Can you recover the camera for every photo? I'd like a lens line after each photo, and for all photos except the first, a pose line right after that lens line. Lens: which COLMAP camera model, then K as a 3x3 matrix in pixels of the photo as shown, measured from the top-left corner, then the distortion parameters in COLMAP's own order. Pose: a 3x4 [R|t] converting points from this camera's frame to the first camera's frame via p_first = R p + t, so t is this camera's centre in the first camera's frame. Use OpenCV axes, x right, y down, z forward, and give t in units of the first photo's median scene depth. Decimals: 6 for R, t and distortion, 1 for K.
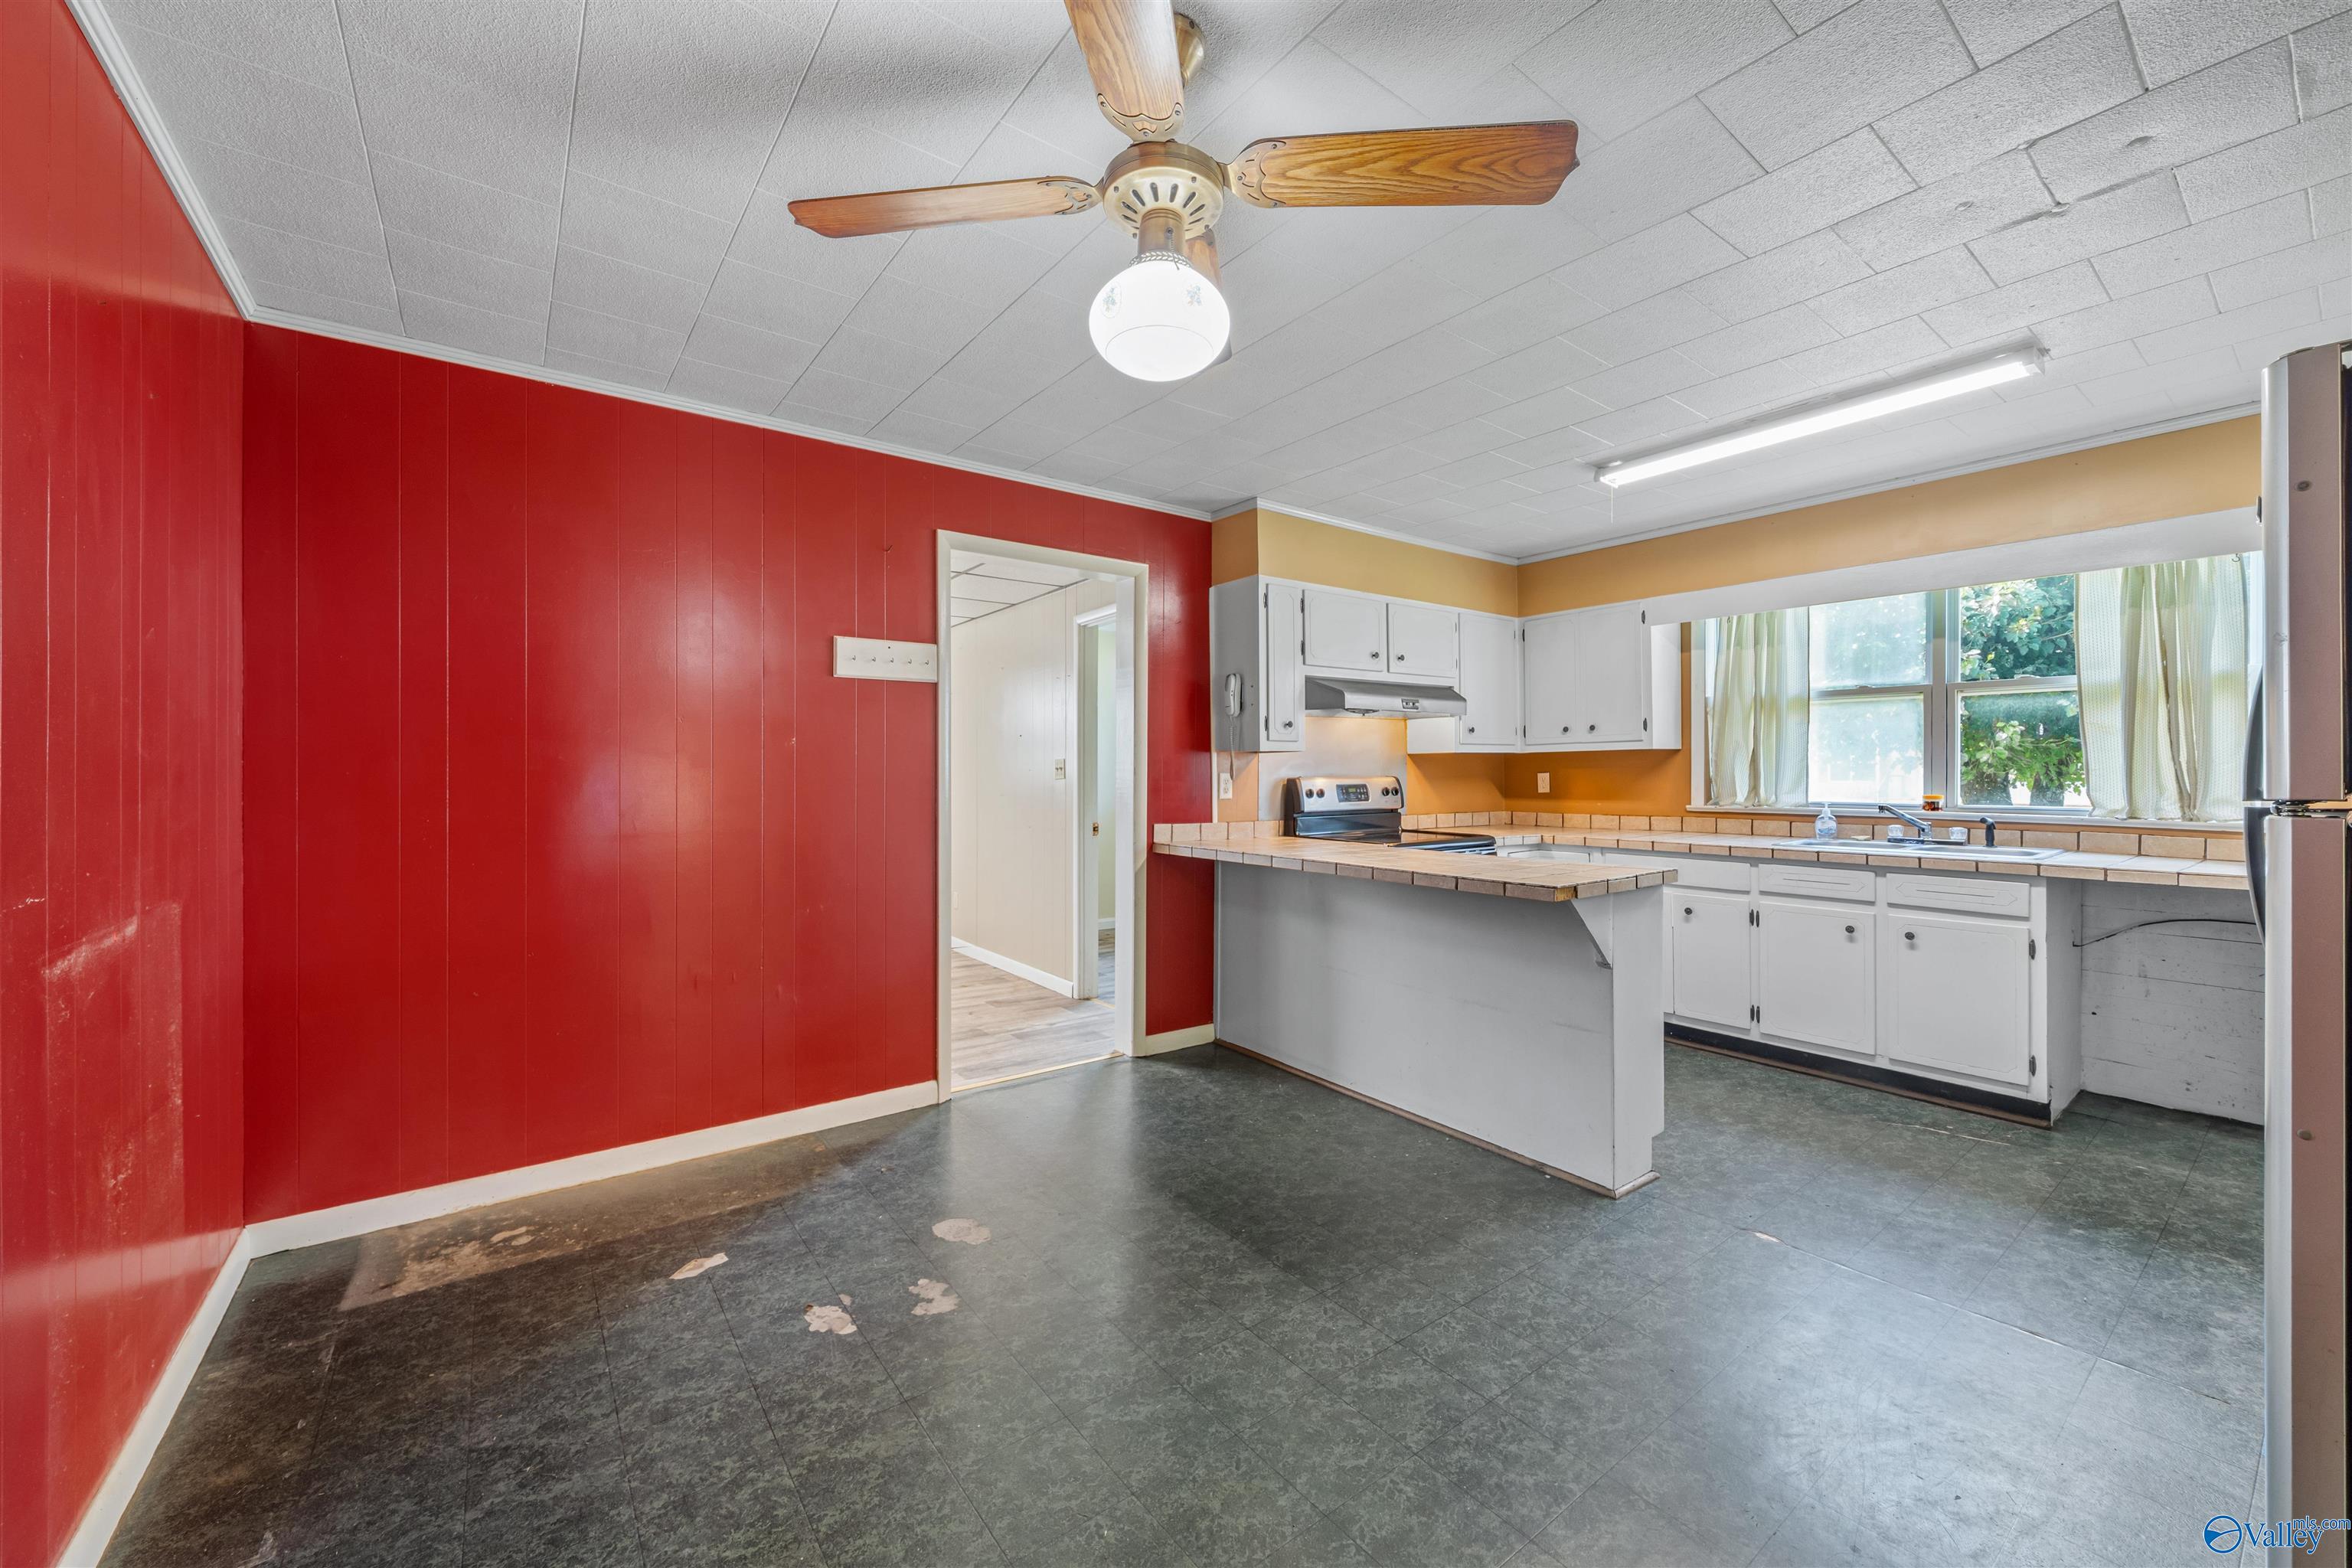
lens RADIAL K [[920.3, 0, 1156.7], [0, 920.3, 753.1], [0, 0, 1]] dist [-0.002648, -0.000227]
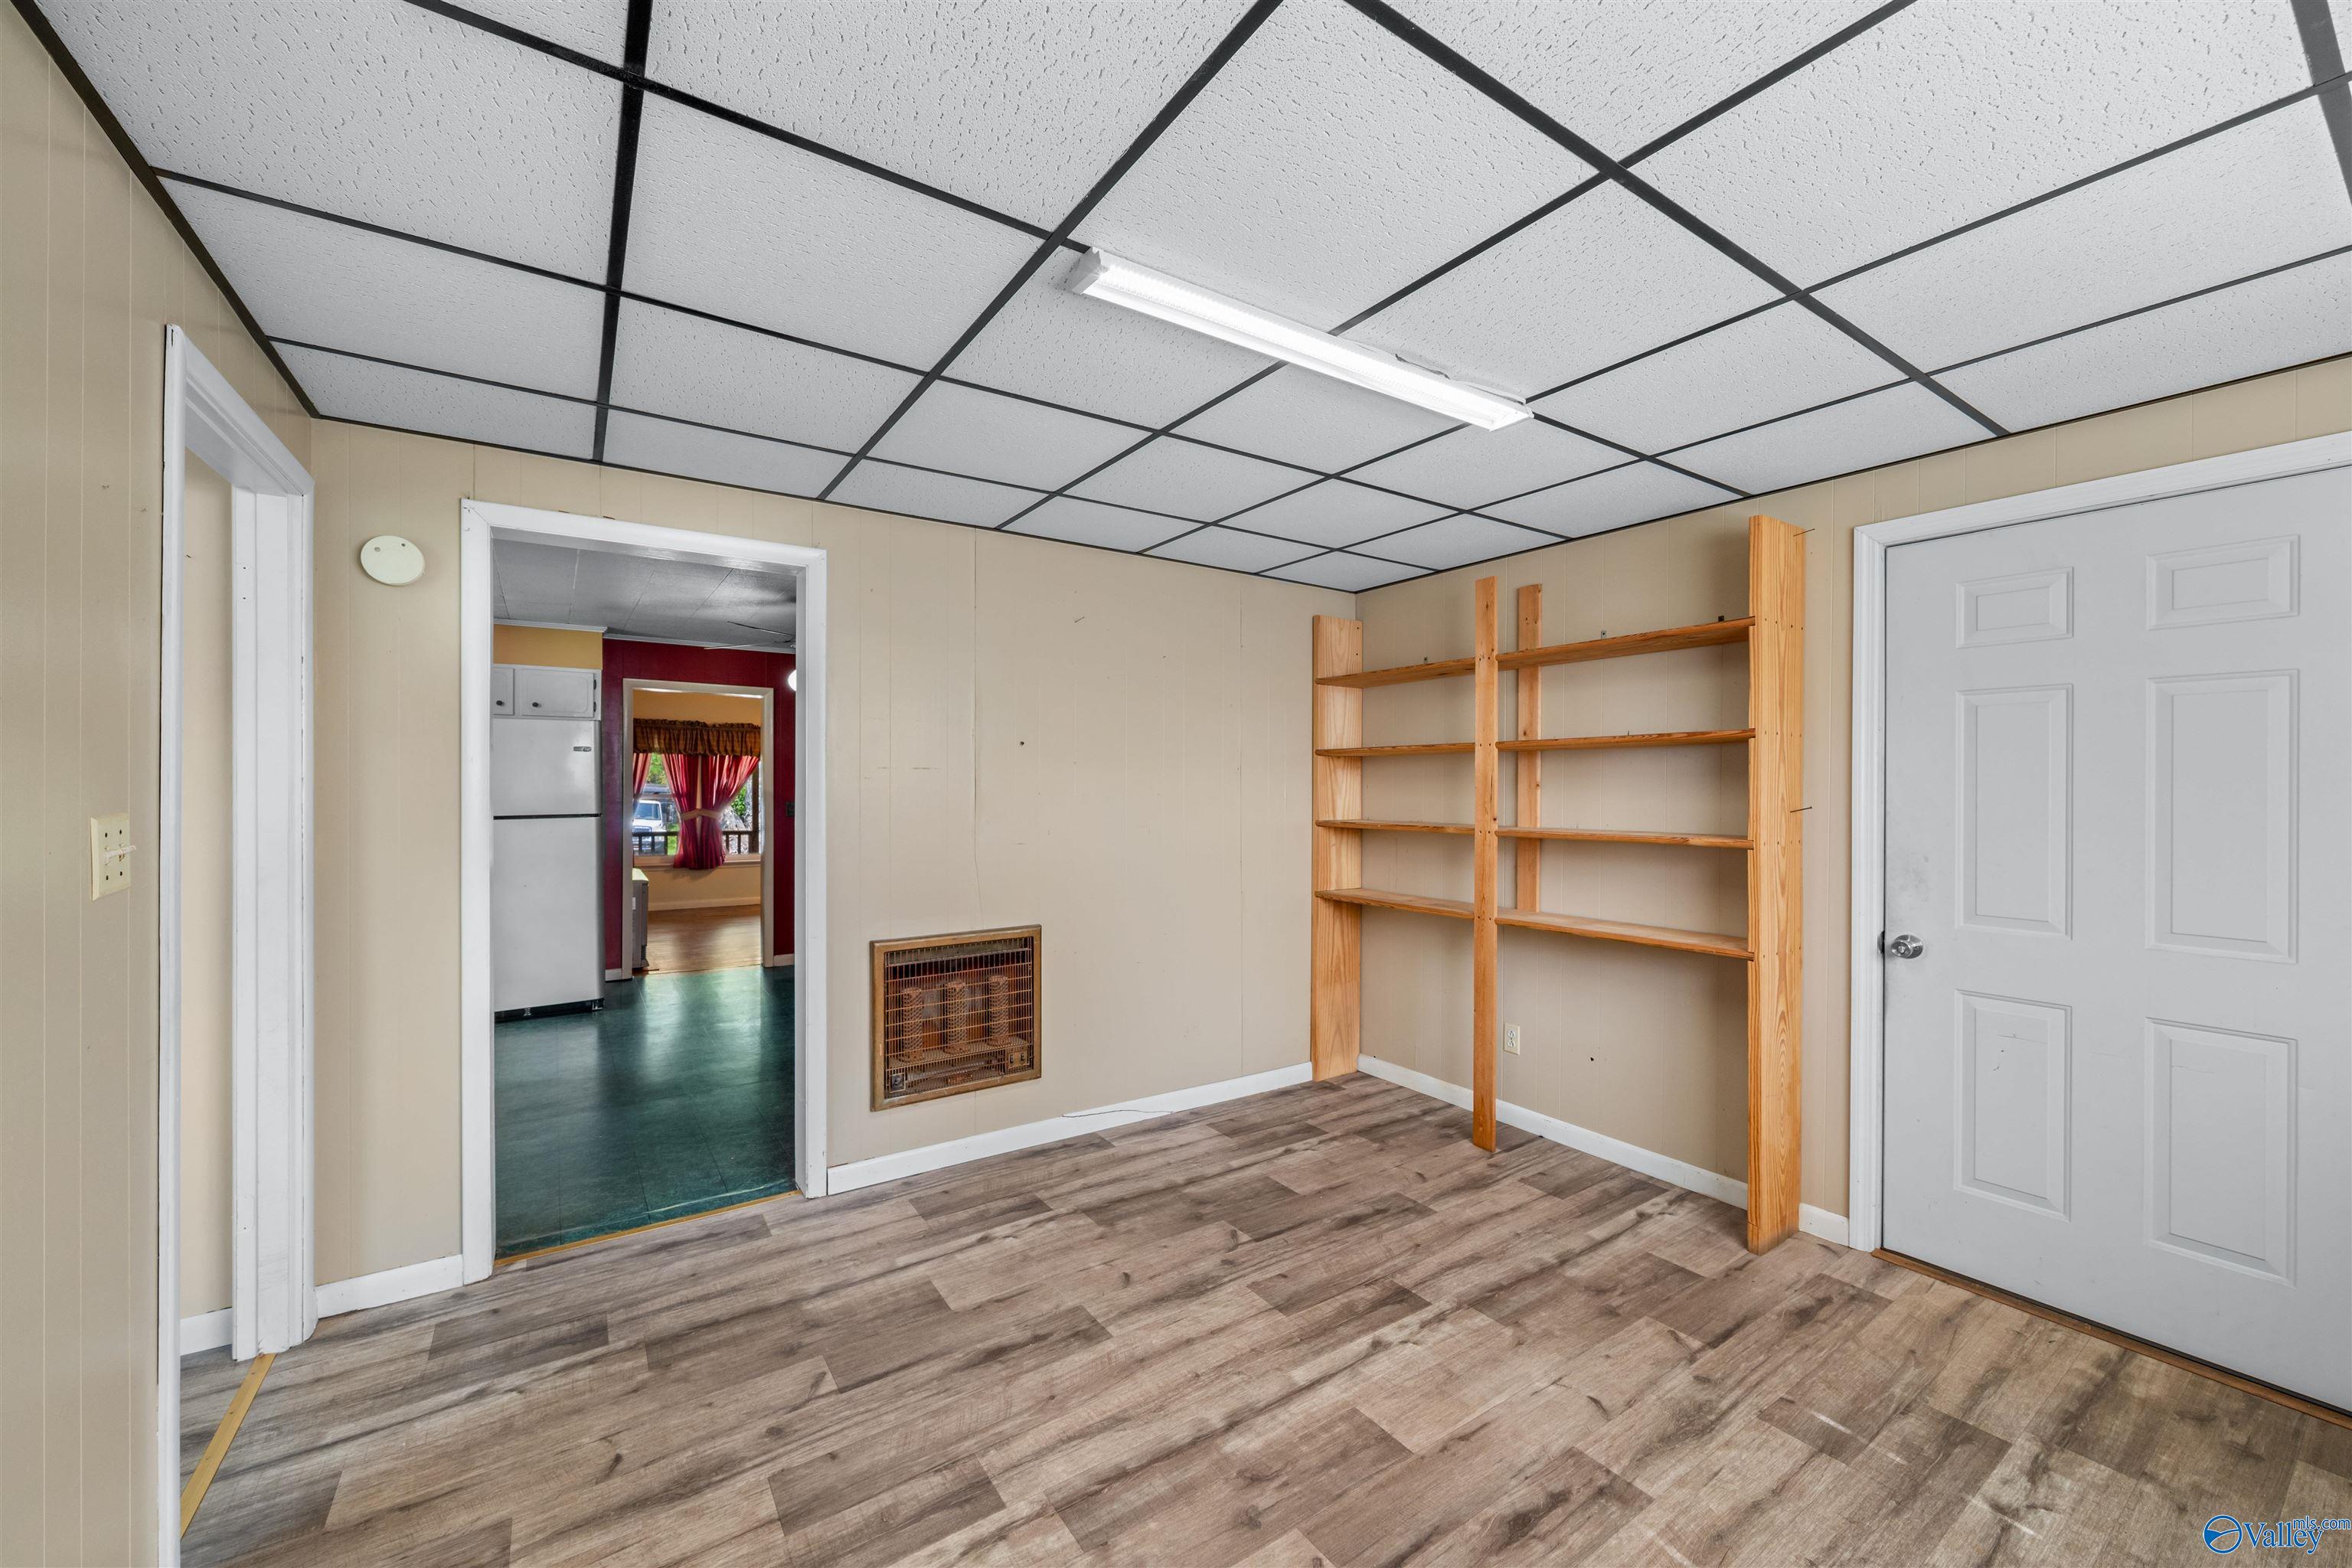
lens RADIAL K [[920.3, 0, 1162.9], [0, 920.3, 787.1], [0, 0, 1]] dist [-0.002648, -0.000227]
pose [[-0.999643, -0.004516, 0.026338, -0.477785], [-0.005120, 0.999724, -0.022922, 0.004710], [-0.026227, -0.023049, -0.999390, 1.499183]]
